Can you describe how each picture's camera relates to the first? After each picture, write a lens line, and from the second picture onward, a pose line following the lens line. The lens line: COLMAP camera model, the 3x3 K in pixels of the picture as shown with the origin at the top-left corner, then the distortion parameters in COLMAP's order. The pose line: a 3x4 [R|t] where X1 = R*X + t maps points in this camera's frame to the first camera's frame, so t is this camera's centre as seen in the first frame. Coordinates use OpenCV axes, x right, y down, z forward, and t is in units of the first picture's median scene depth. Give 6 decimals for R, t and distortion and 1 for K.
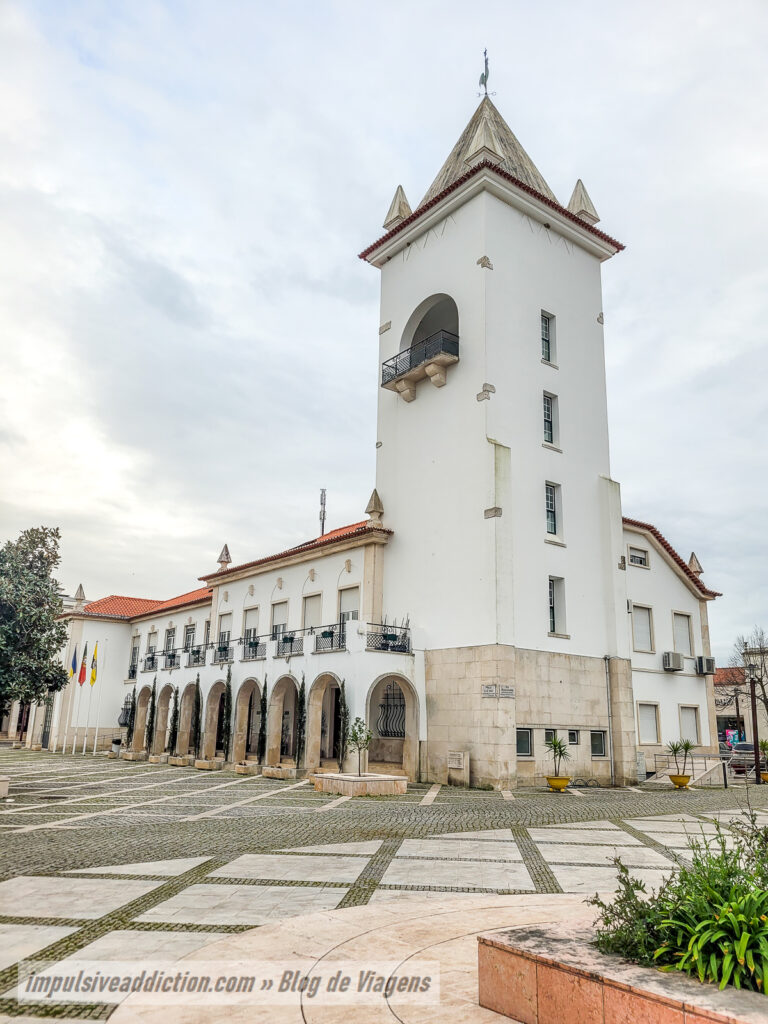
lens RADIAL K [[781.2, 0, 385.1], [0, 781.2, 527.4], [0, 0, 1]] dist [0.058917, -0.044820]
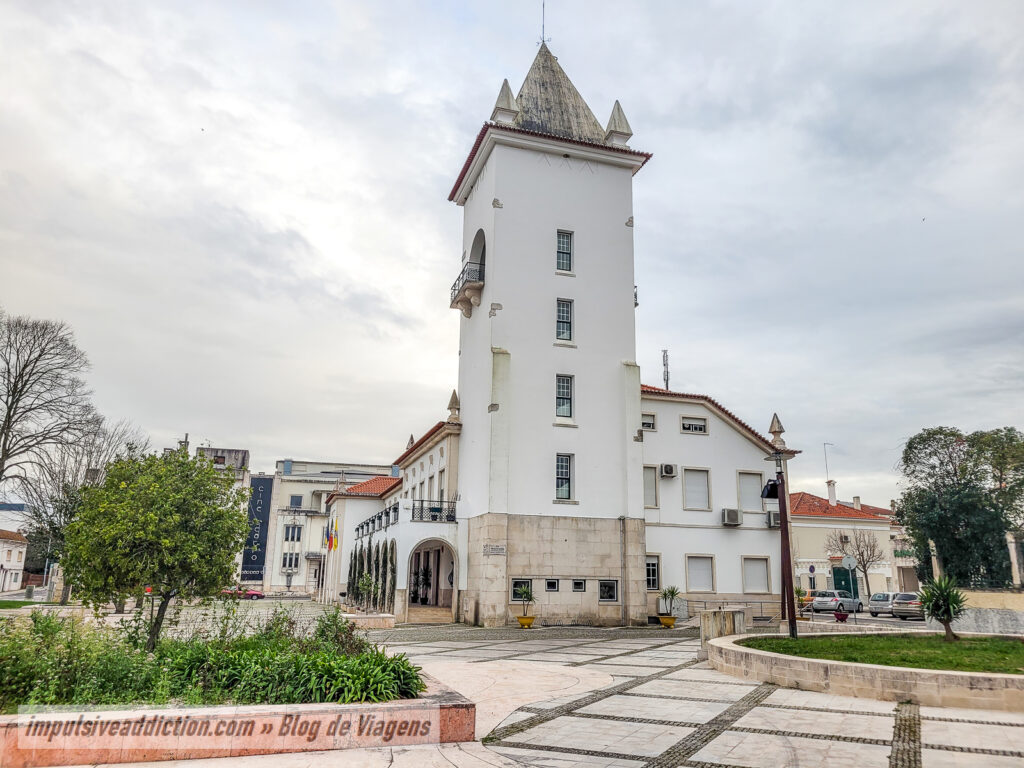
lens RADIAL K [[781.2, 0, 512.0], [0, 781.2, 384.0], [0, 0, 1]] dist [0.058917, -0.044820]
pose [[0.942331, -0.095496, -0.320769, 0.532653], [0.093672, 0.995378, -0.021152, -0.025558], [0.321307, -0.010115, 0.946921, -0.167638]]
